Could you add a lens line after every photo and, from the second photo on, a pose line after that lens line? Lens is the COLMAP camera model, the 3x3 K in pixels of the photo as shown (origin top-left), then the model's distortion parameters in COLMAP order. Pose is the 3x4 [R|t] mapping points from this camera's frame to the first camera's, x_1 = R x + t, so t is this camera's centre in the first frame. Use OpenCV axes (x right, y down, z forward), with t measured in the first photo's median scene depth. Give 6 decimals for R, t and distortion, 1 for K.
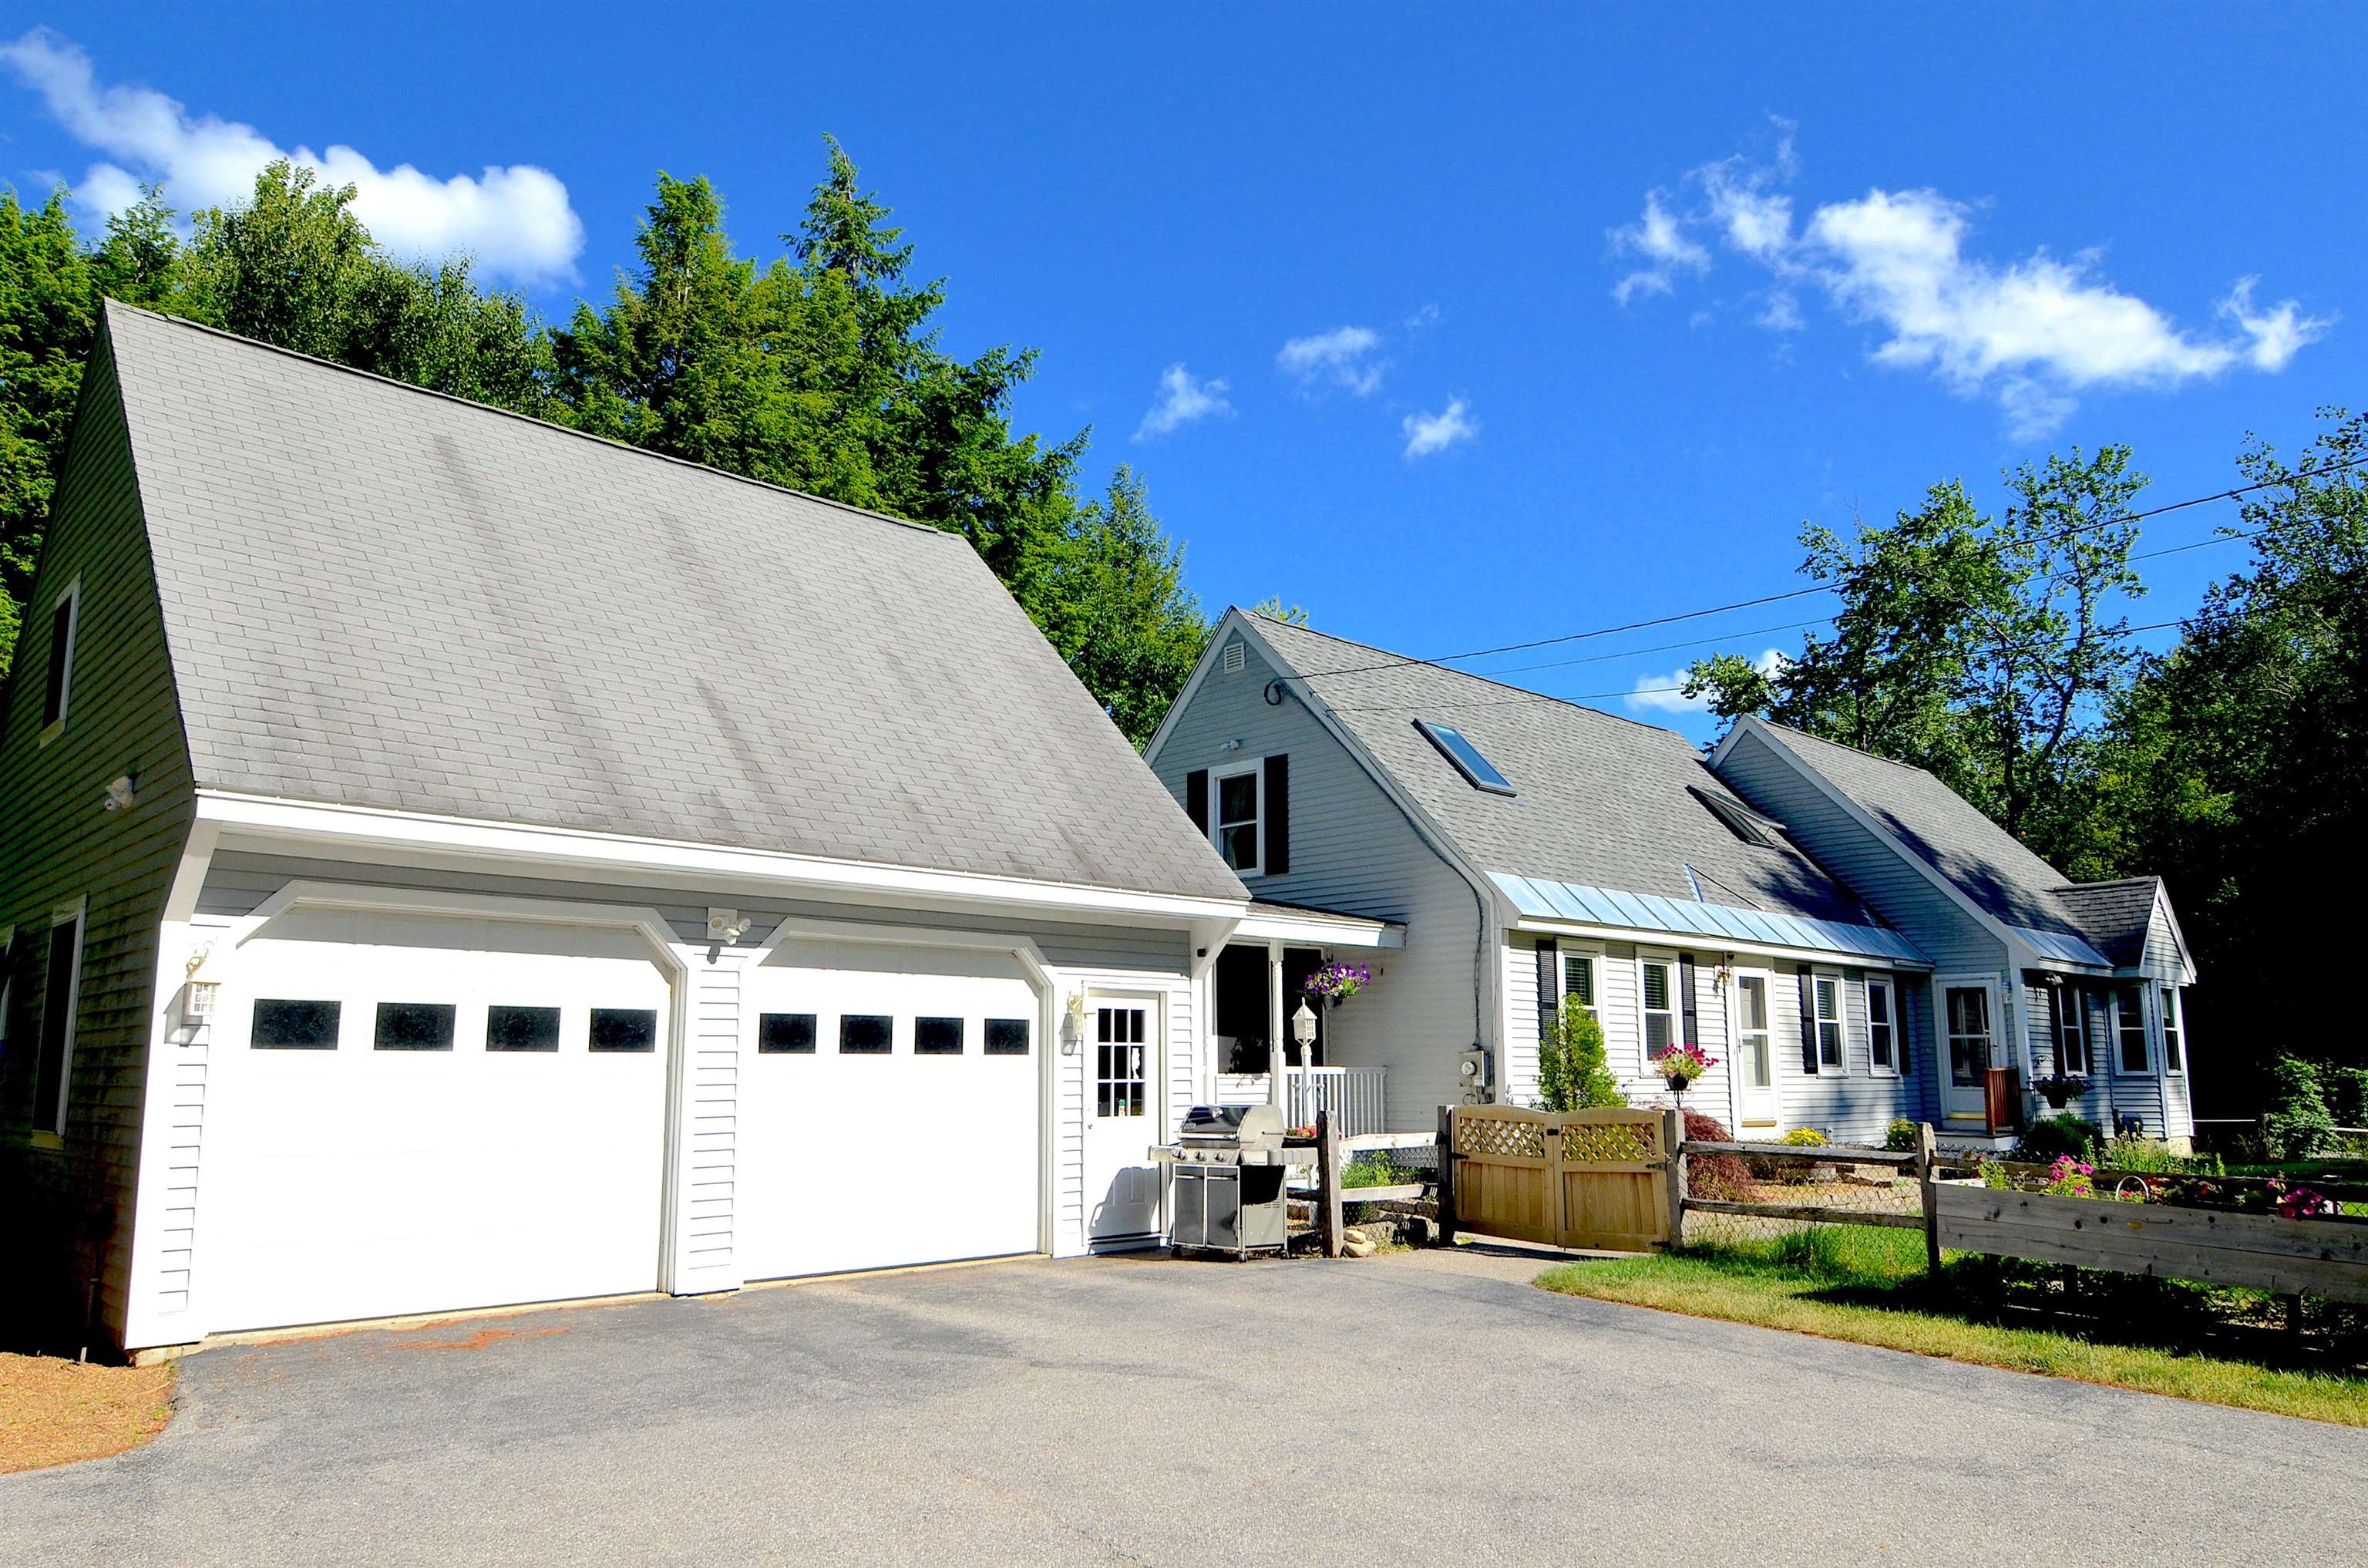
lens RADIAL K [[1579.7, 0, 1184.0], [0, 1579.7, 784.0], [0, 0, 1]] dist [-0.005613, -0.017273]
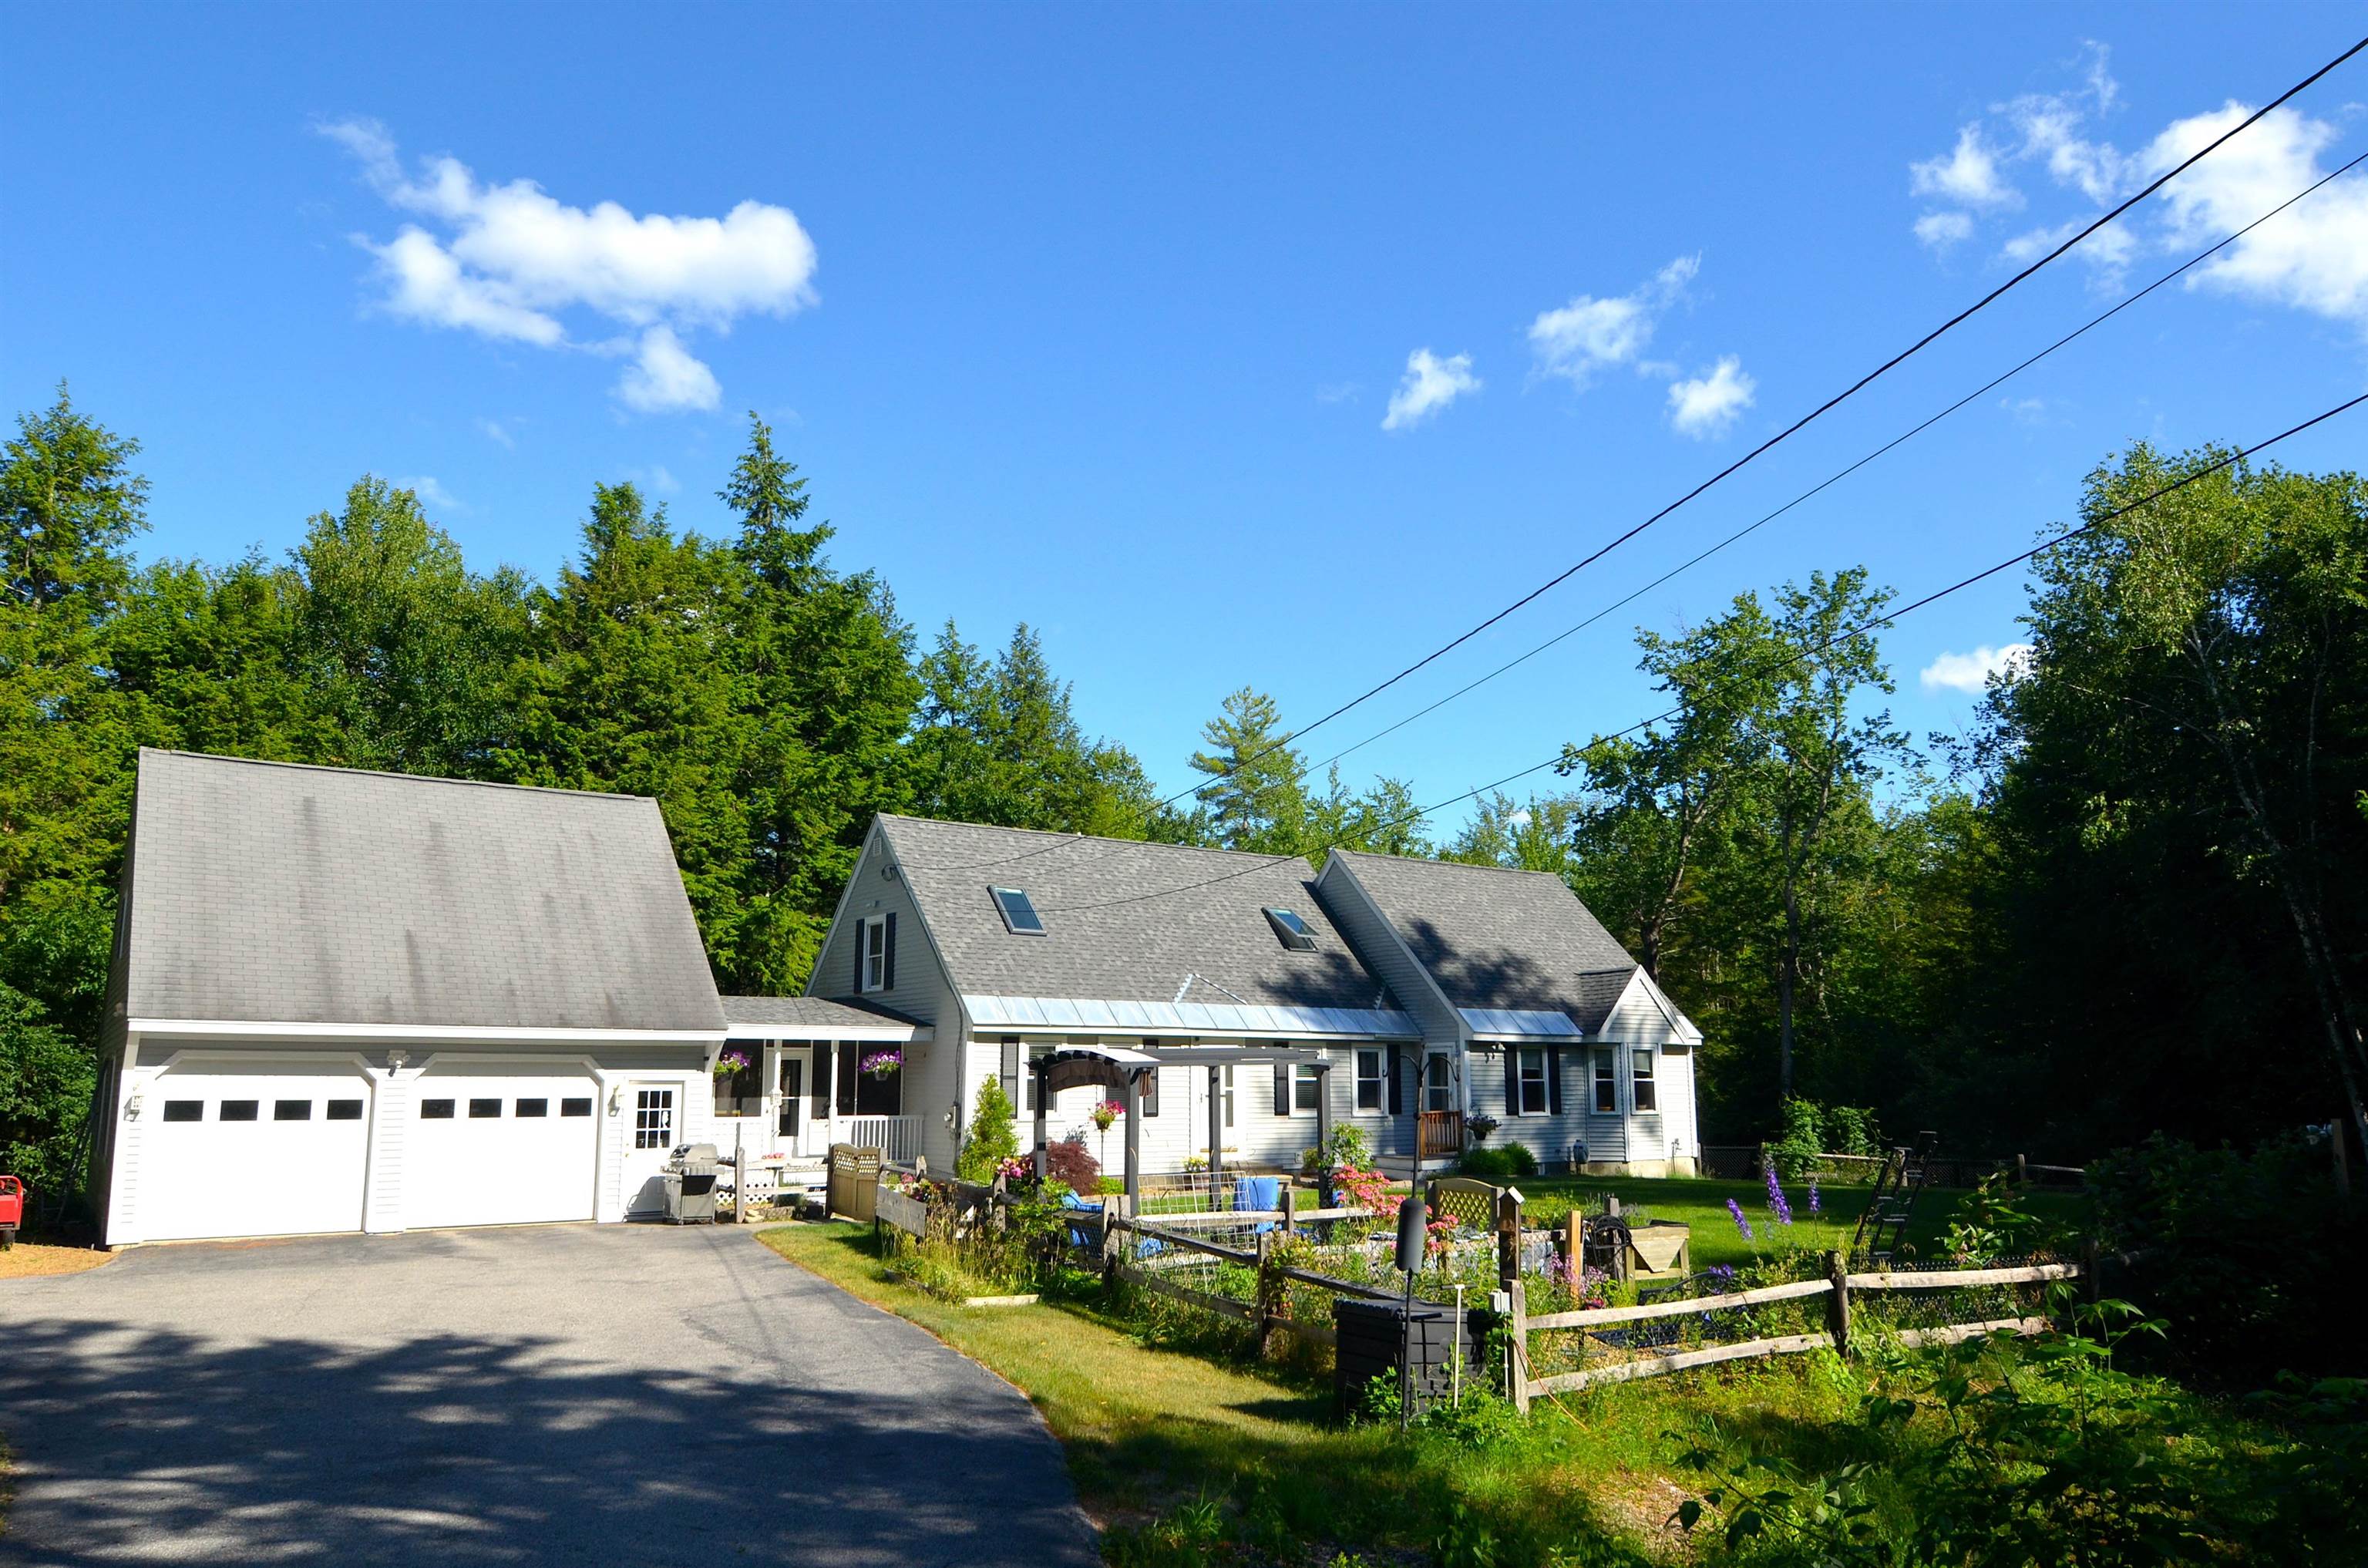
lens RADIAL K [[1579.7, 0, 1184.0], [0, 1579.7, 784.0], [0, 0, 1]] dist [-0.005613, -0.017273]
pose [[0.989213, -0.030286, -0.143322, 0.860317], [0.029160, 0.999525, -0.009950, -0.182615], [0.143555, 0.005664, 0.989626, -0.753385]]
